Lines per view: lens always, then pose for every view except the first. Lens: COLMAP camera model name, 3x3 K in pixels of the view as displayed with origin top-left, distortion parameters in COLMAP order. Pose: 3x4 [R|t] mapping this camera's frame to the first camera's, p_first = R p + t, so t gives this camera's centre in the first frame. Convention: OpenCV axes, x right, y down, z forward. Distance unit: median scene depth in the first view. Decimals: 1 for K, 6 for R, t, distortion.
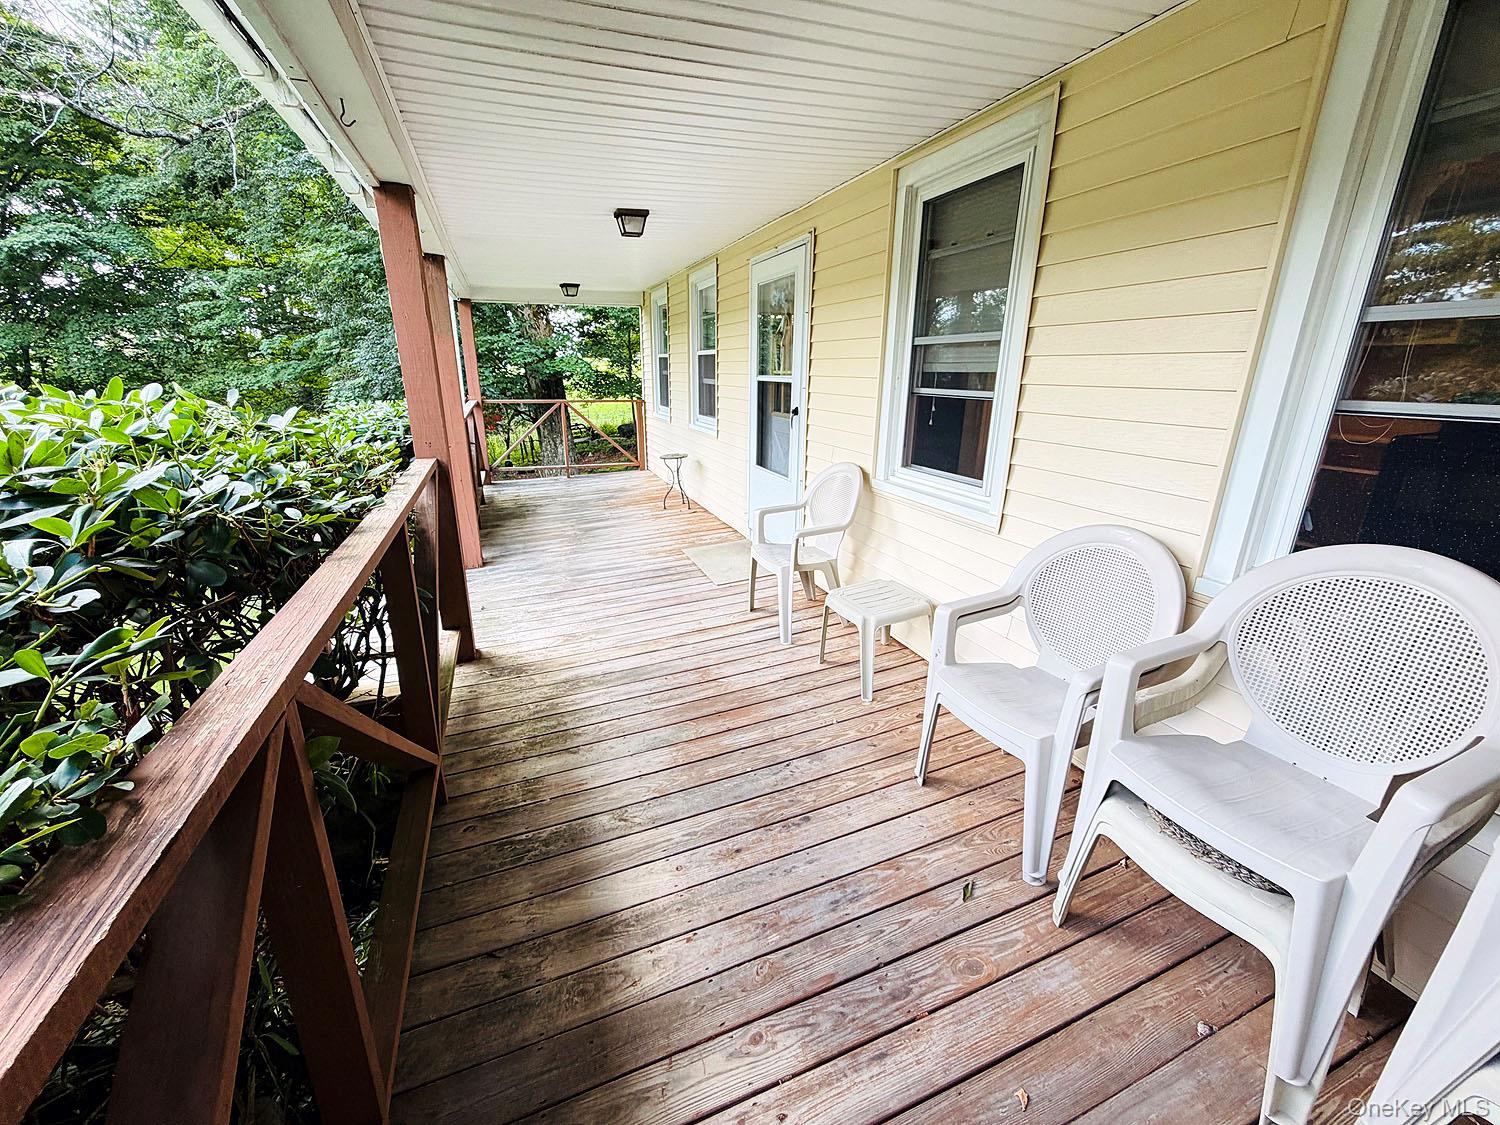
lens RADIAL K [[598.7, 0, 745.8], [0, 598.7, 560.4], [0, 0, 1]] dist [0.000812, -0.000405]
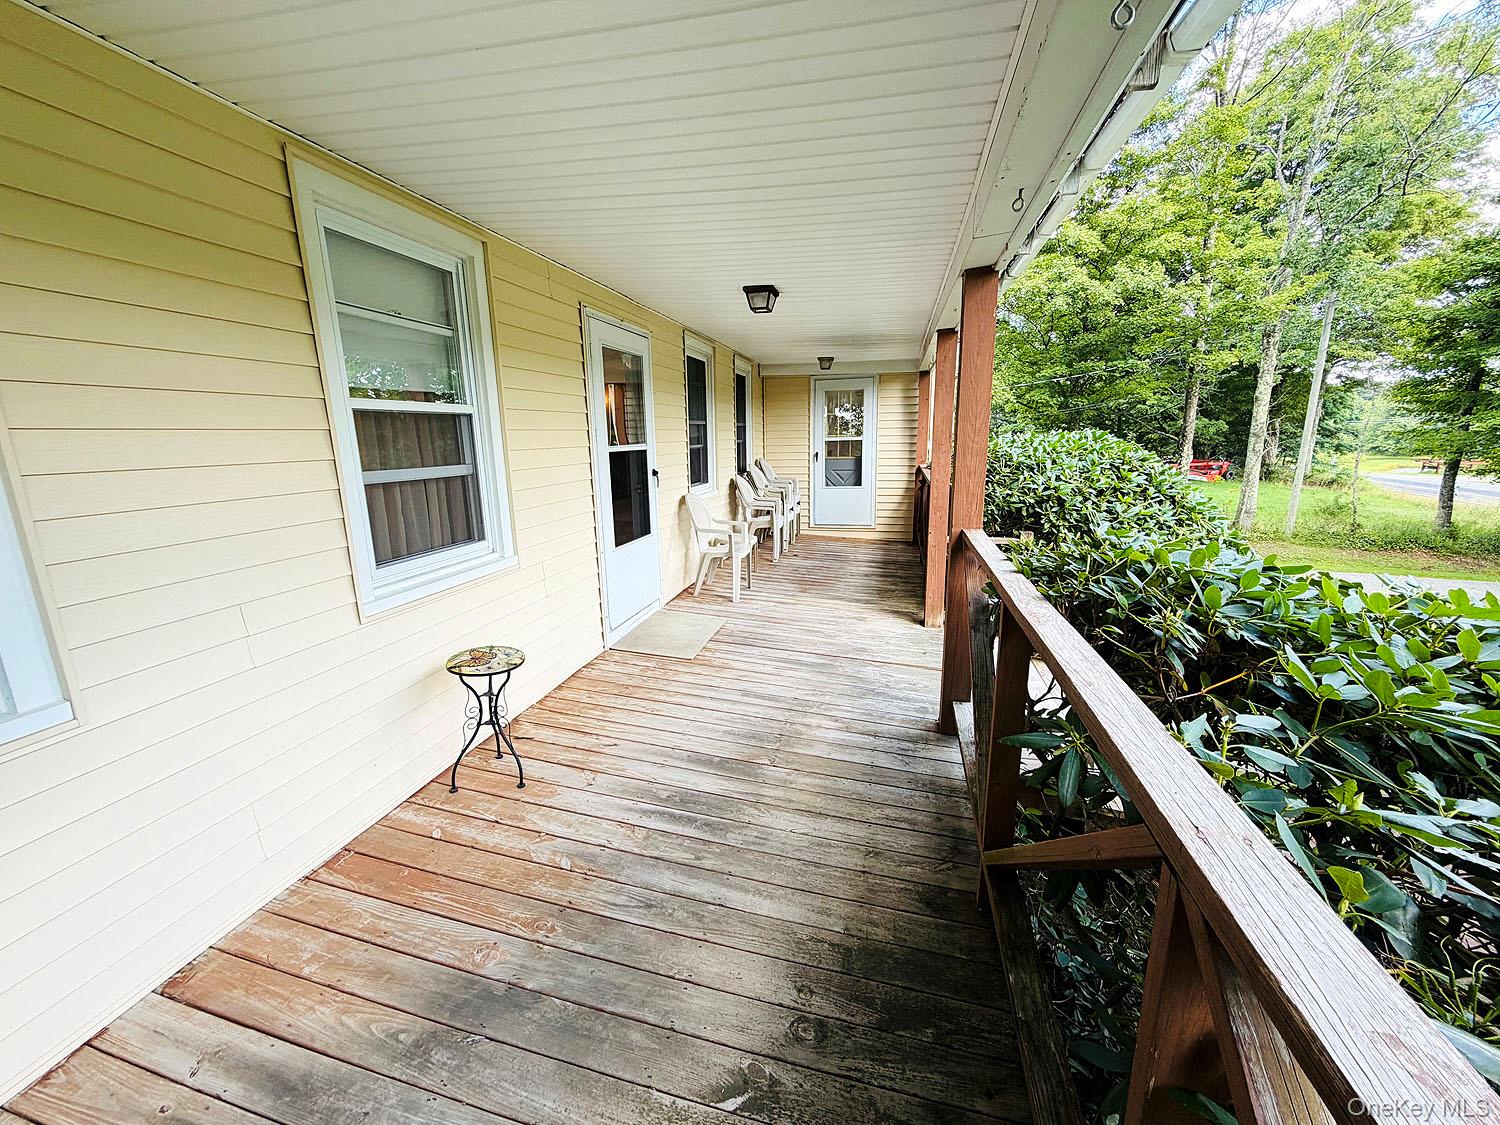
lens RADIAL K [[598.7, 0, 745.8], [0, 598.7, 560.4], [0, 0, 1]] dist [0.000812, -0.000405]
pose [[-0.821506, -0.104076, 0.560621, -0.625874], [0.183618, 0.882541, 0.432903, -0.484955], [-0.539826, 0.458573, -0.705903, 1.526185]]
